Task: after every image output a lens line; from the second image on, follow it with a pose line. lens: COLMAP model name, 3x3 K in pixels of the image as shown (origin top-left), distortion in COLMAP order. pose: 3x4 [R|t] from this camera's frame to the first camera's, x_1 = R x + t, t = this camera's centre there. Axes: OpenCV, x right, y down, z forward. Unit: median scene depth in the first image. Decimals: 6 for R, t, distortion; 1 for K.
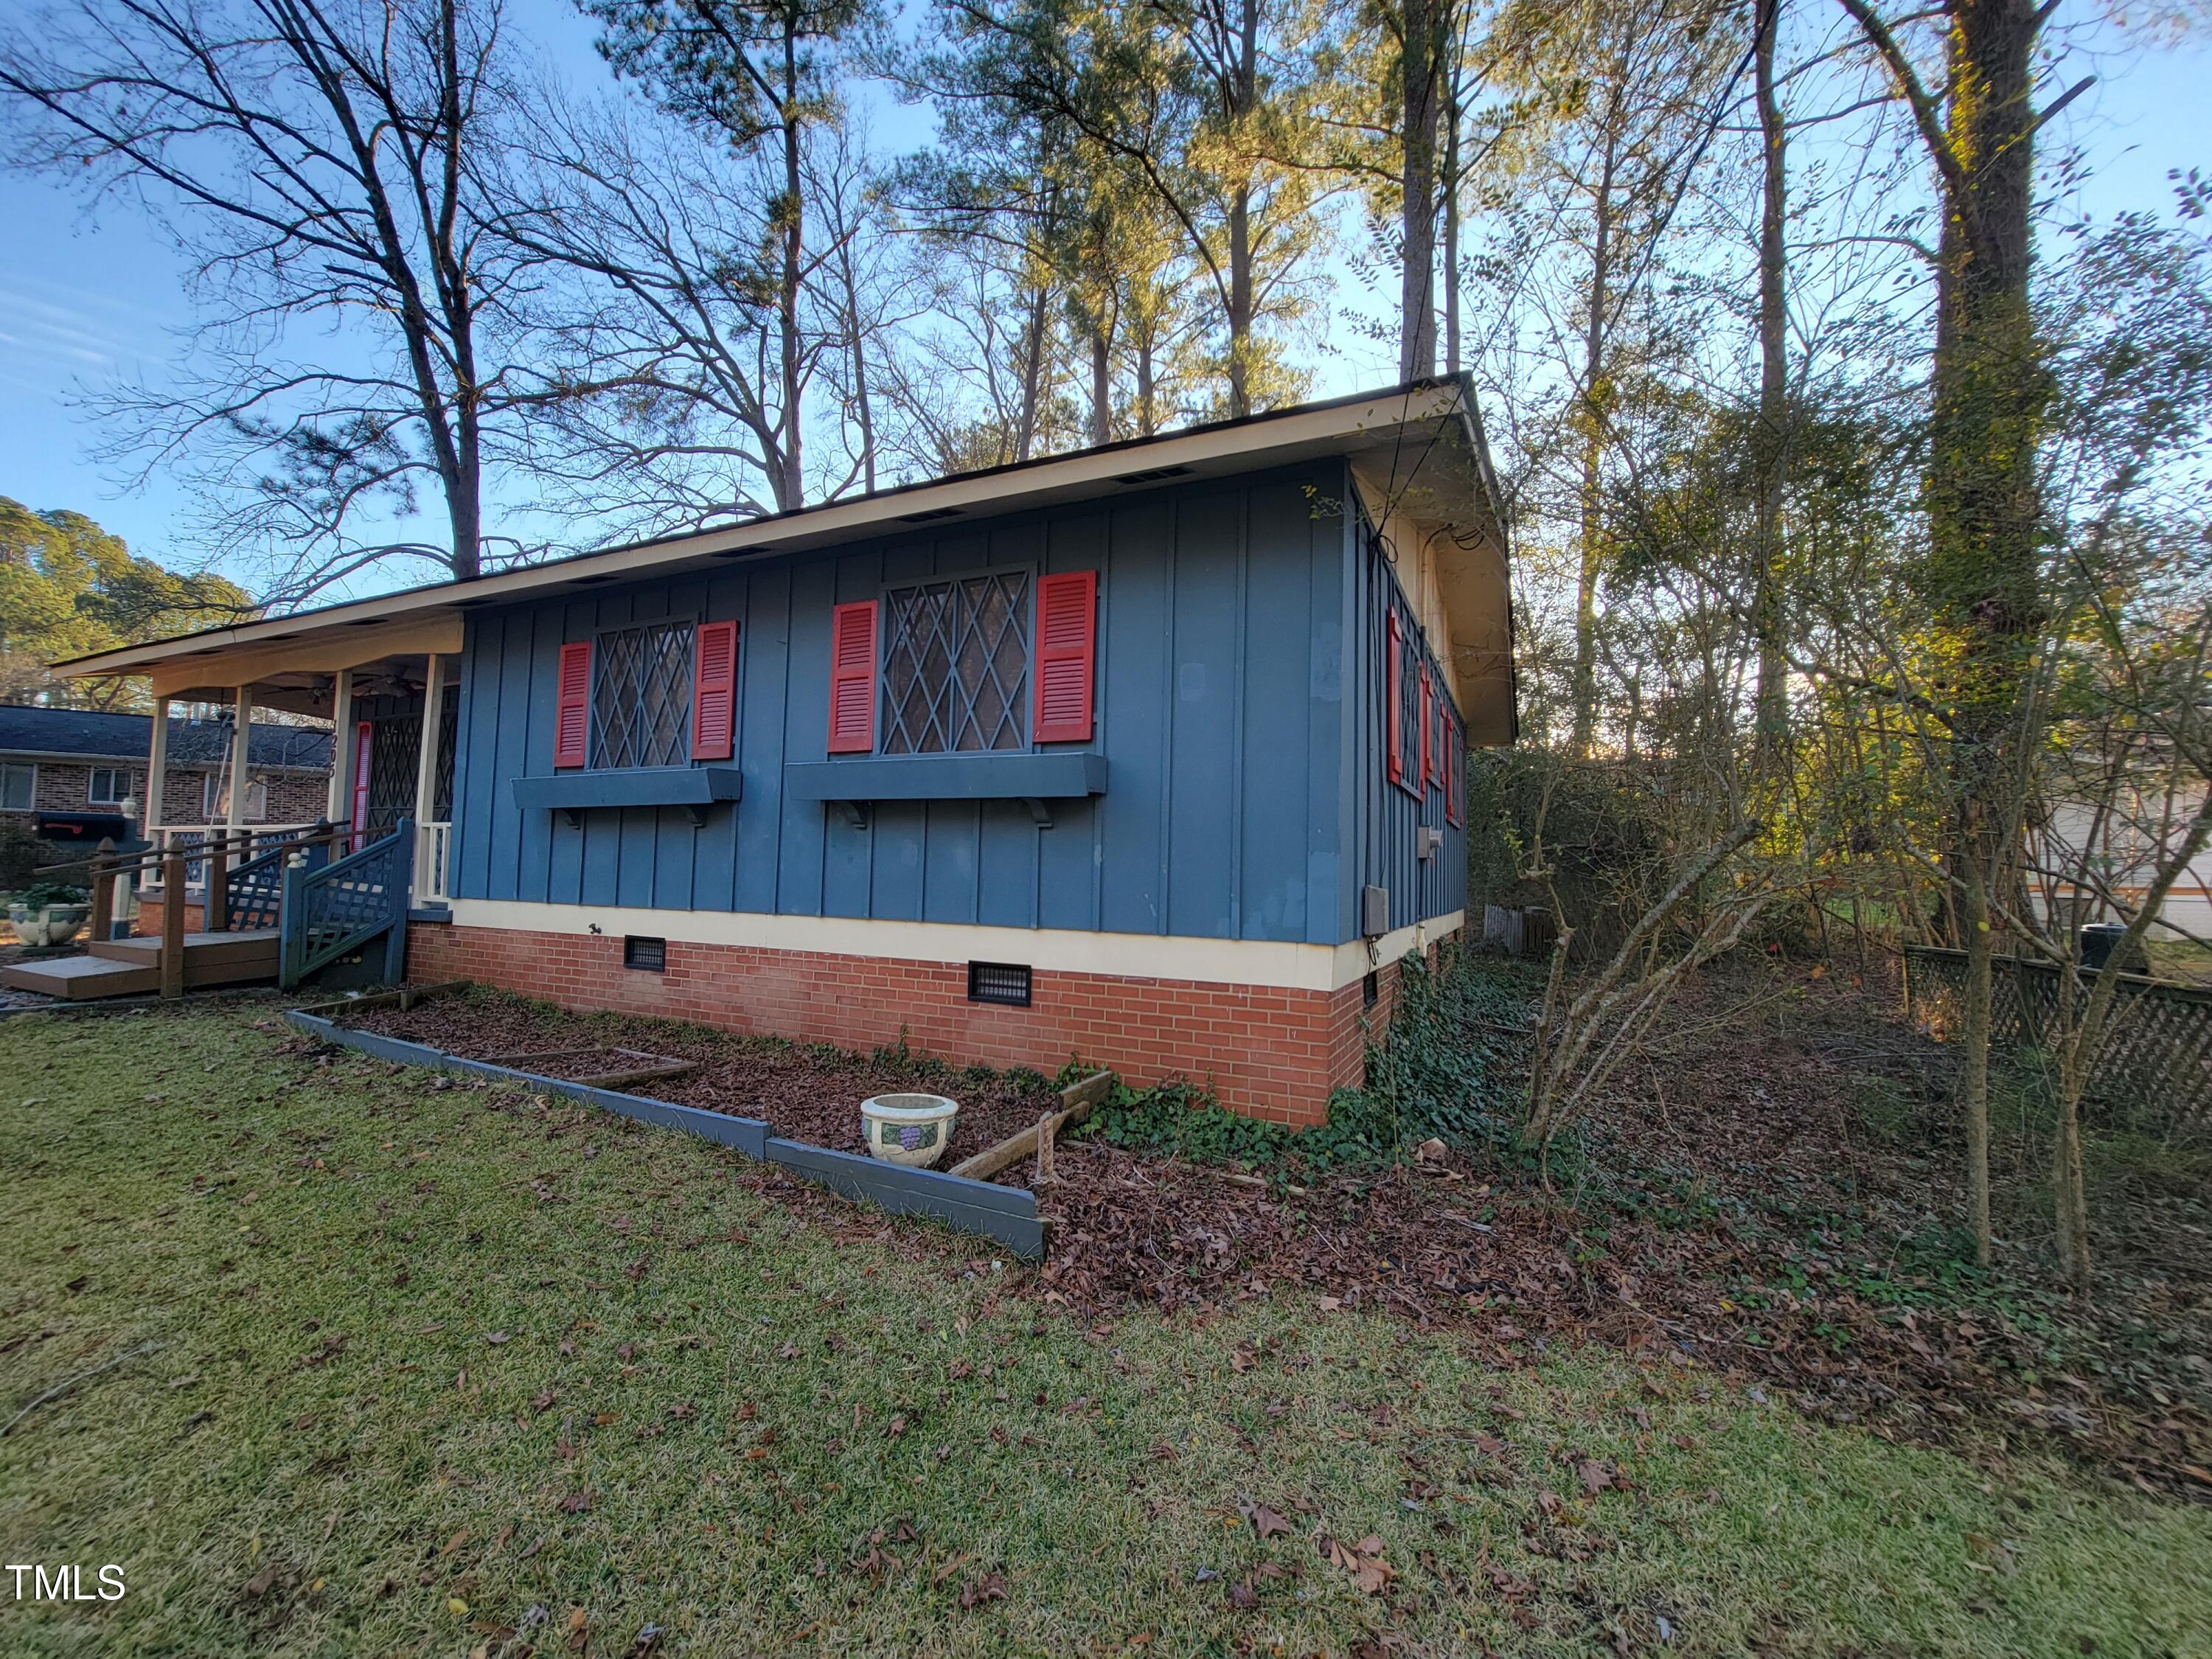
lens RADIAL K [[924.2, 0, 1117.8], [0, 924.2, 833.7], [0, 0, 1]] dist [-0.000552, 0.000640]
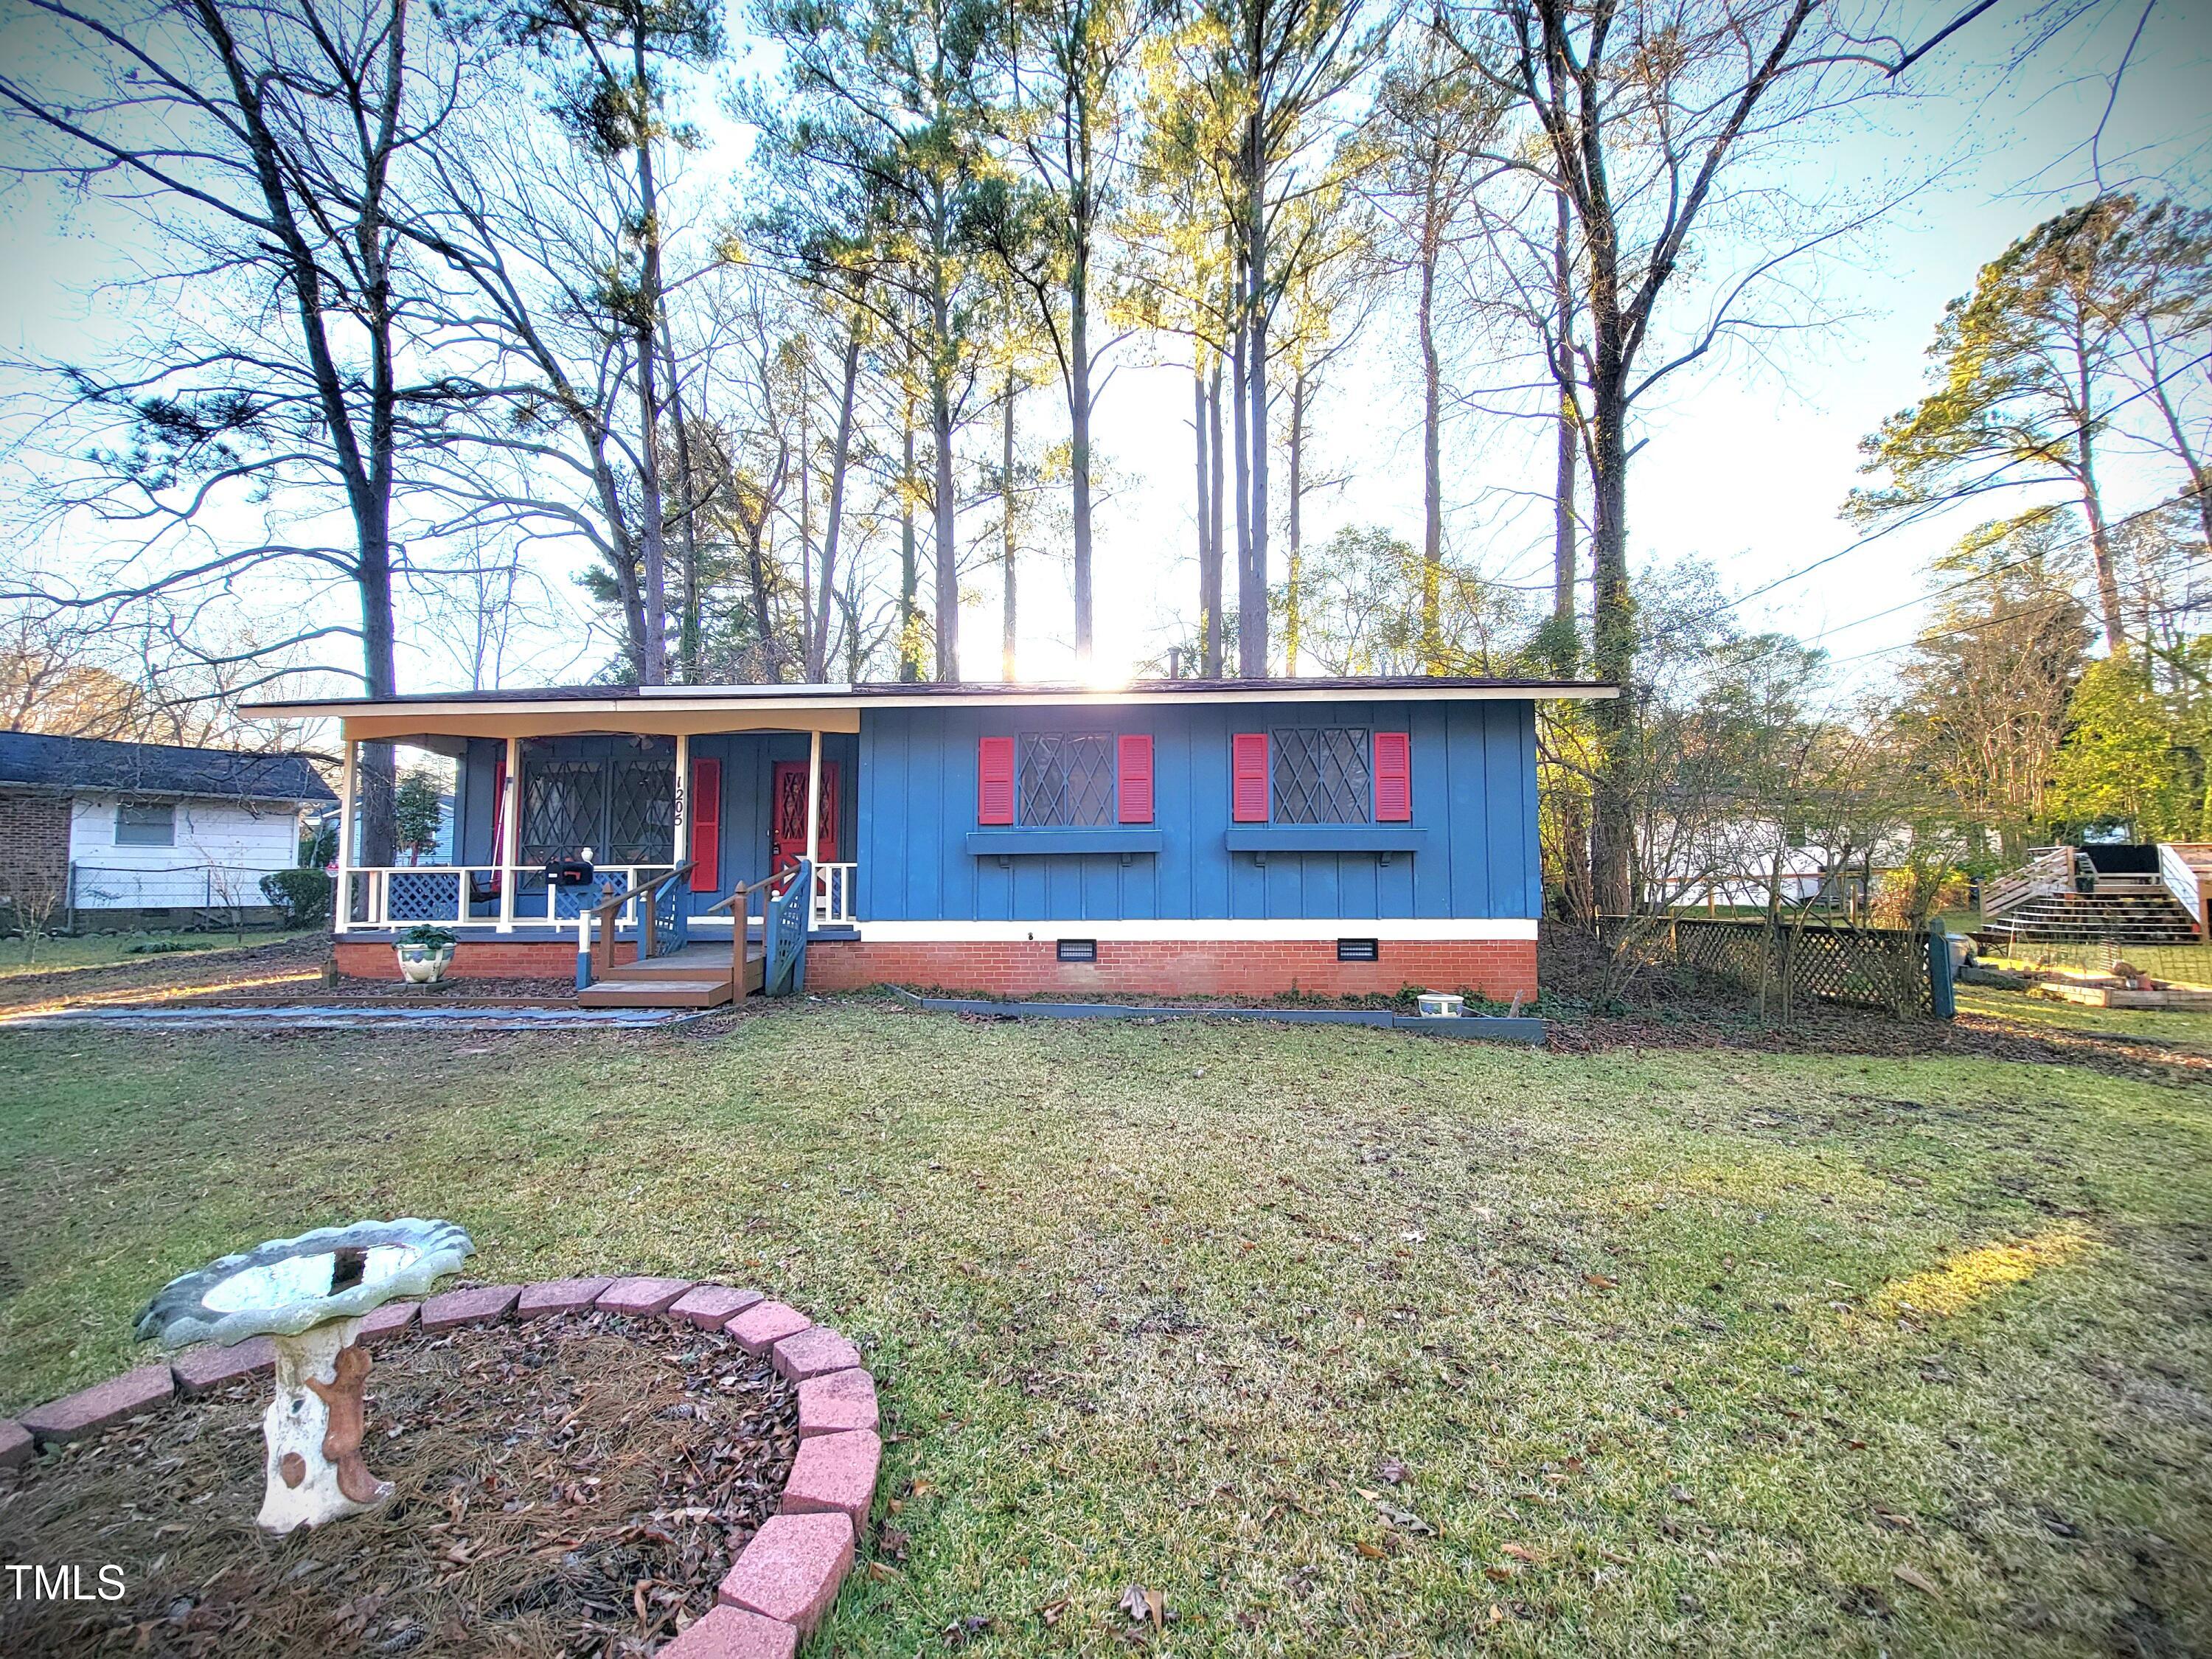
lens RADIAL K [[924.2, 0, 1117.8], [0, 924.2, 833.7], [0, 0, 1]] dist [-0.000552, 0.000640]
pose [[0.914159, -0.005833, 0.405314, -0.904973], [0.007350, 0.999971, -0.002185, -0.047964], [-0.405290, 0.004976, 0.914175, -0.343078]]
